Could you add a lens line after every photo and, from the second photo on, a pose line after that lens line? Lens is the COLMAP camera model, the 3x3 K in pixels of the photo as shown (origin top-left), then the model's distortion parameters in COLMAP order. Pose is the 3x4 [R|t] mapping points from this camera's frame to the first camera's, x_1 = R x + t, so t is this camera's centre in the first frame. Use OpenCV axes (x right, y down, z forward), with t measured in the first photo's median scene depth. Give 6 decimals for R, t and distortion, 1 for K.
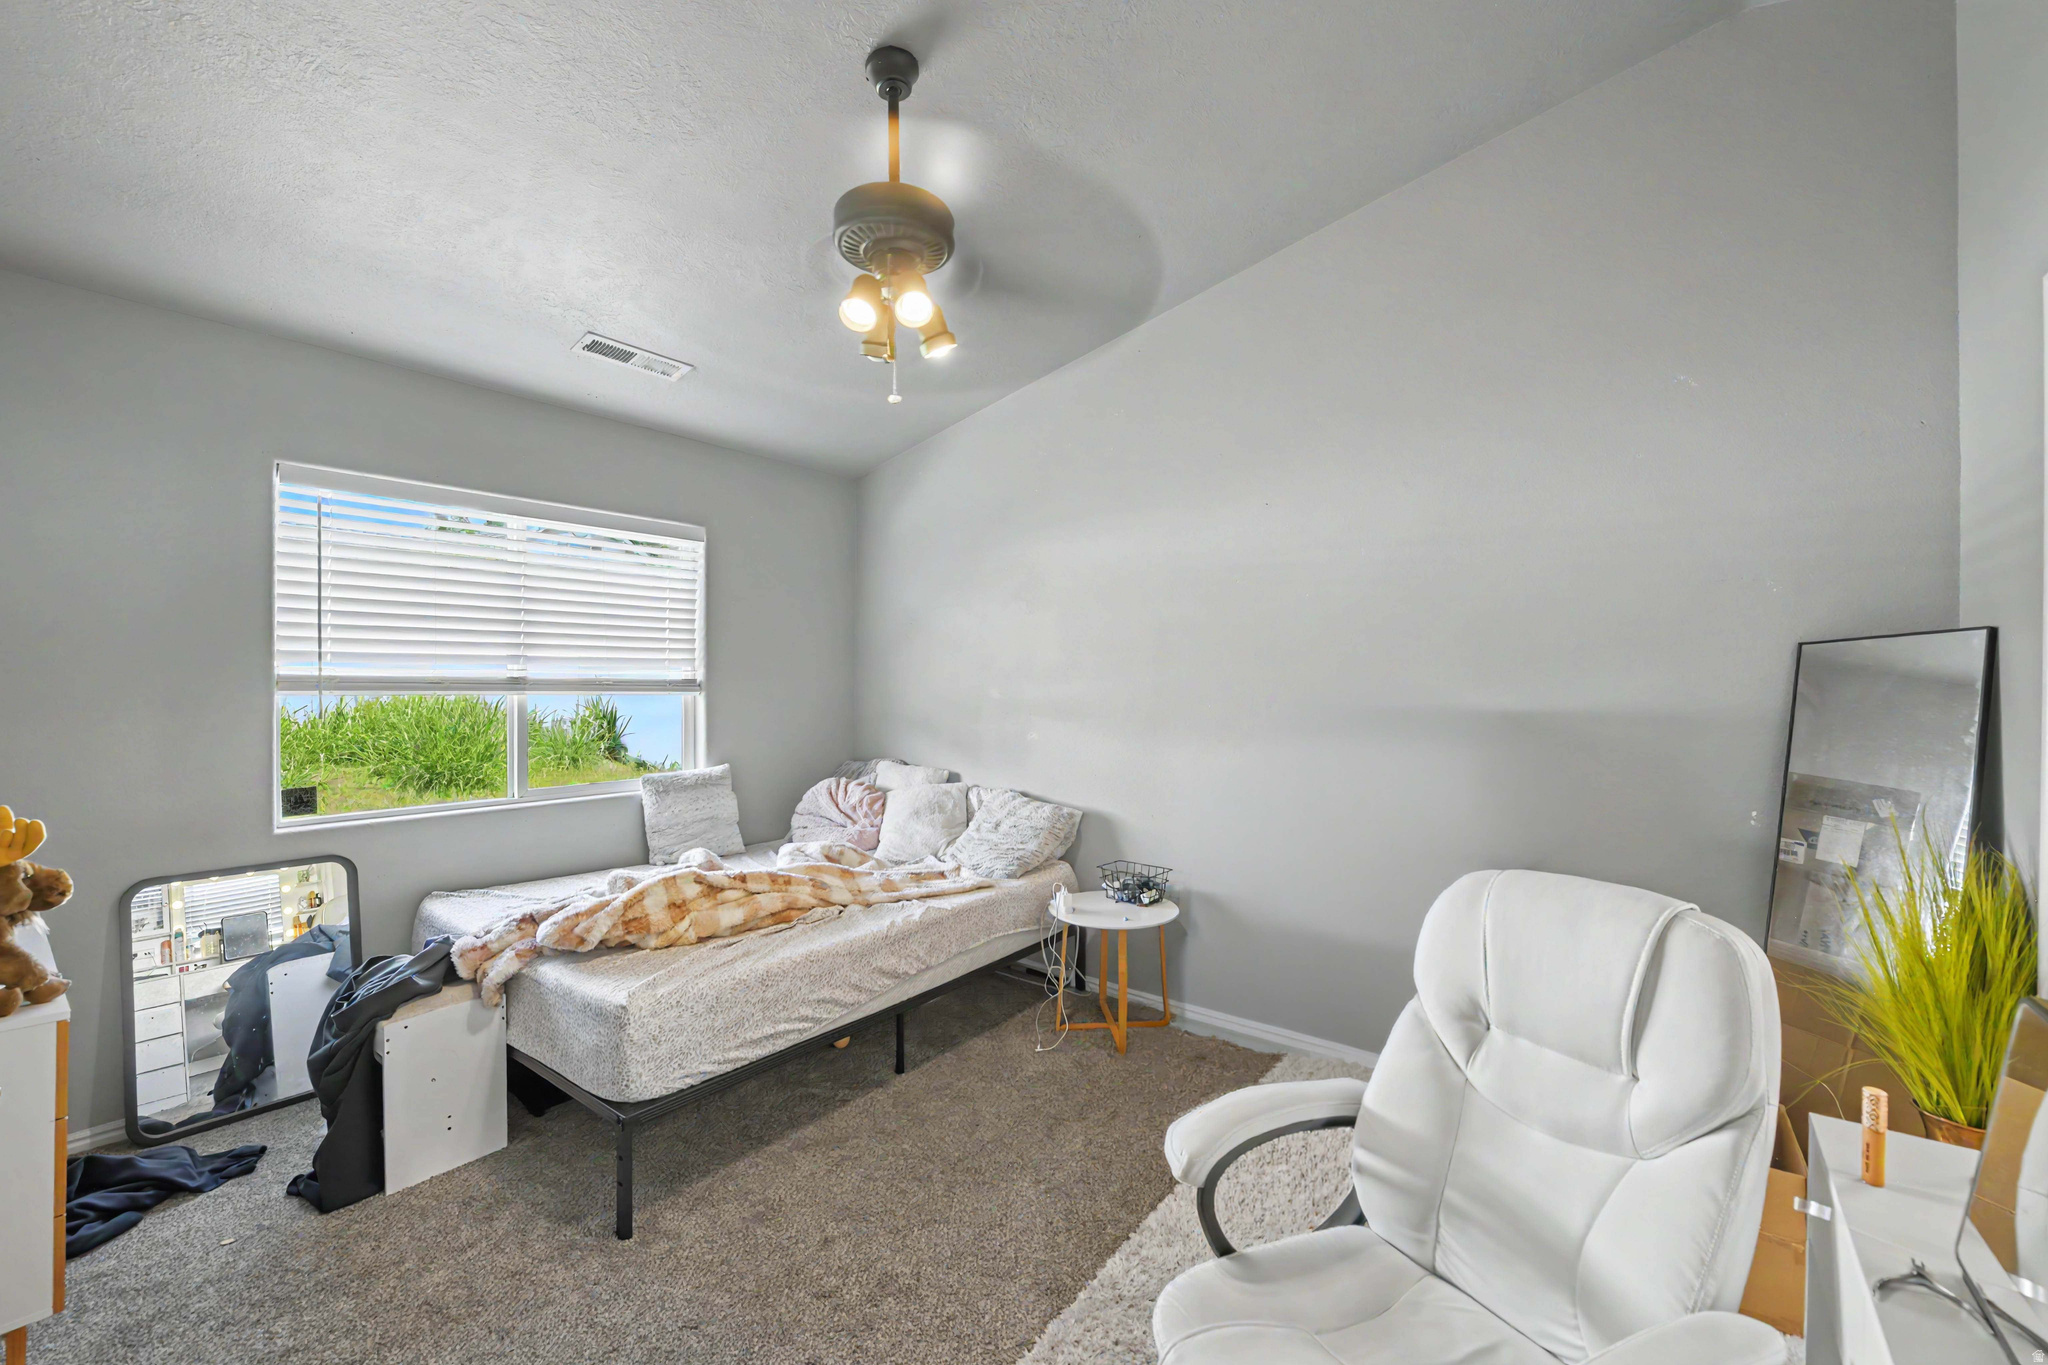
lens RADIAL K [[816.3, 0, 1019.4], [0, 816.3, 696.8], [0, 0, 1]] dist [-0.011830, -0.001304]
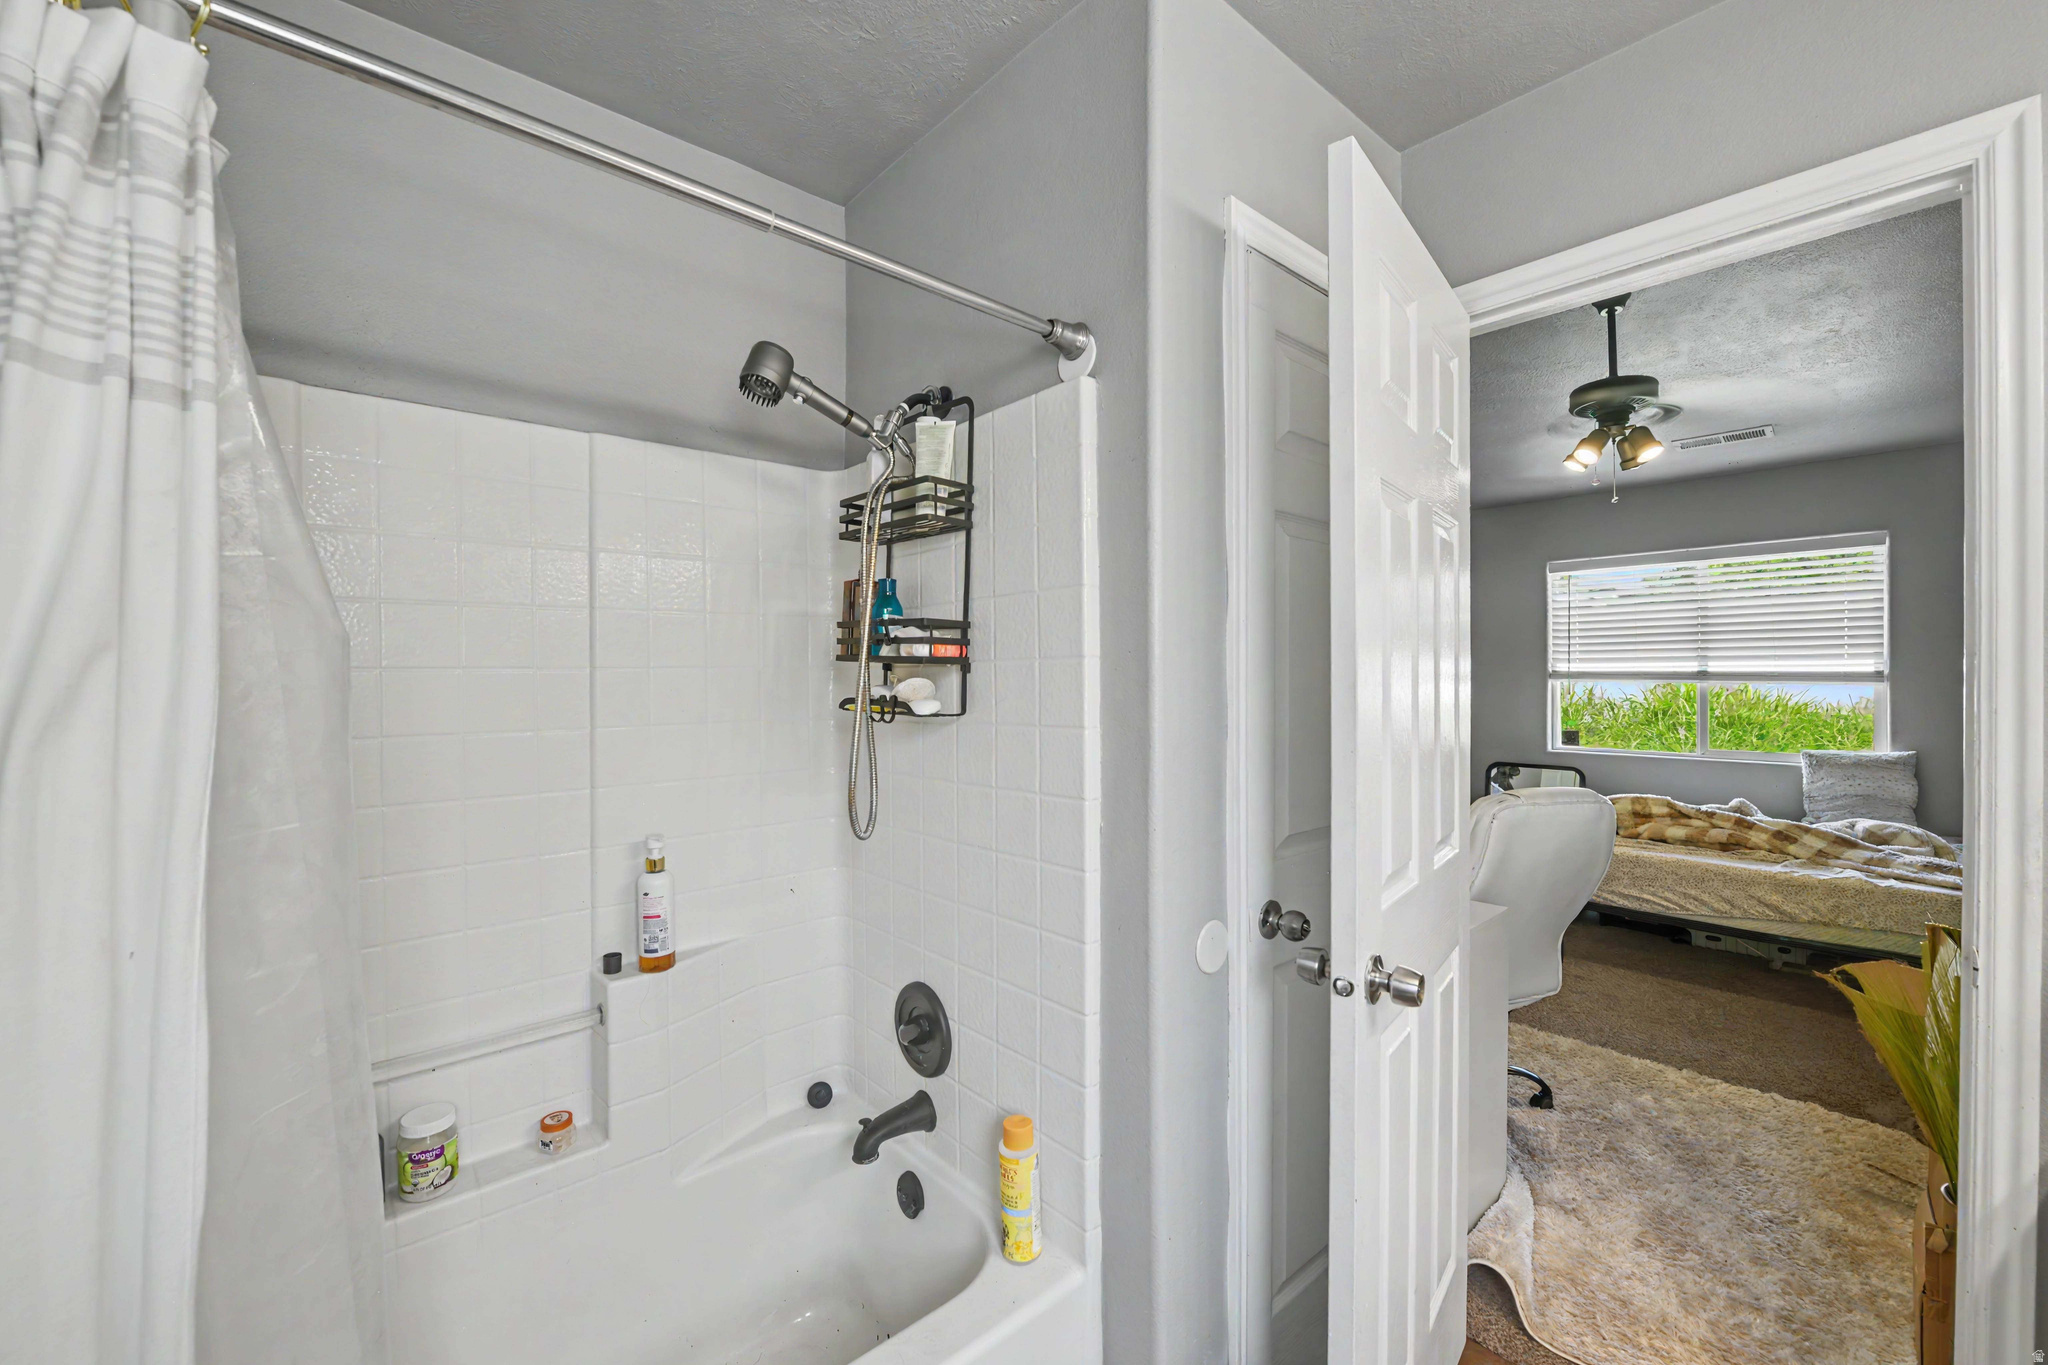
lens RADIAL K [[816.3, 0, 1024.4], [0, 816.3, 677.1], [0, 0, 1]] dist [-0.011830, -0.001304]
pose [[-0.177141, 0.000470, -0.984185, 1.018231], [-0.016084, 0.999865, 0.003372, 0.001732], [0.984054, 0.016427, -0.177109, 0.071319]]
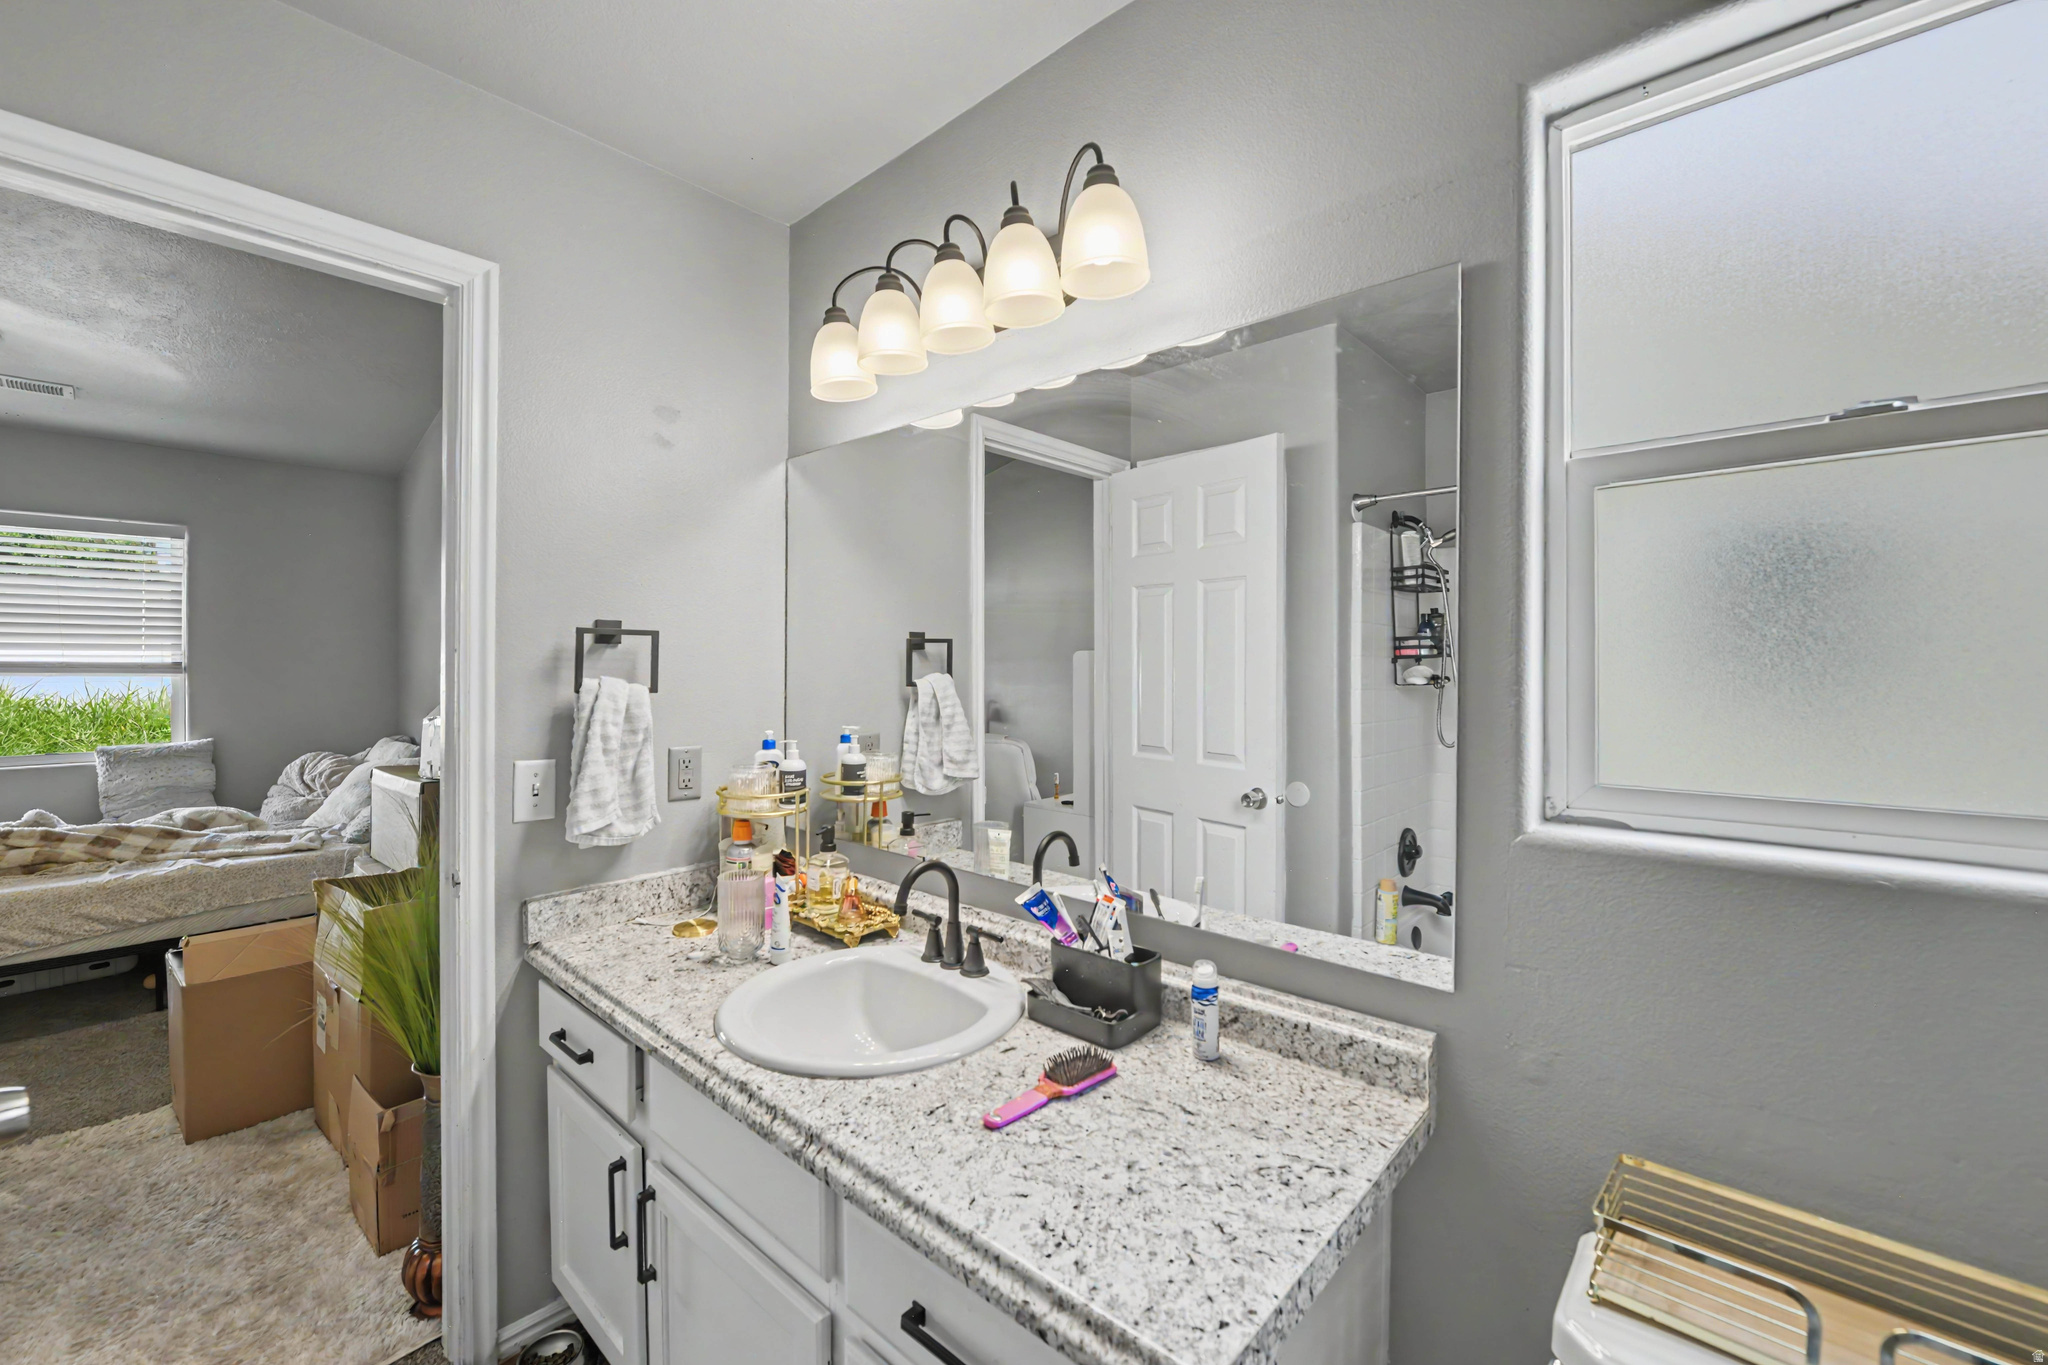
lens RADIAL K [[816.3, 0, 1022.4], [0, 816.3, 665.1], [0, 0, 1]] dist [-0.011830, -0.001304]
pose [[0.998326, -0.000870, -0.057836, 0.962549], [-0.000304, 0.999794, -0.020278, 0.004858], [0.057842, 0.020261, 0.998120, -0.039099]]
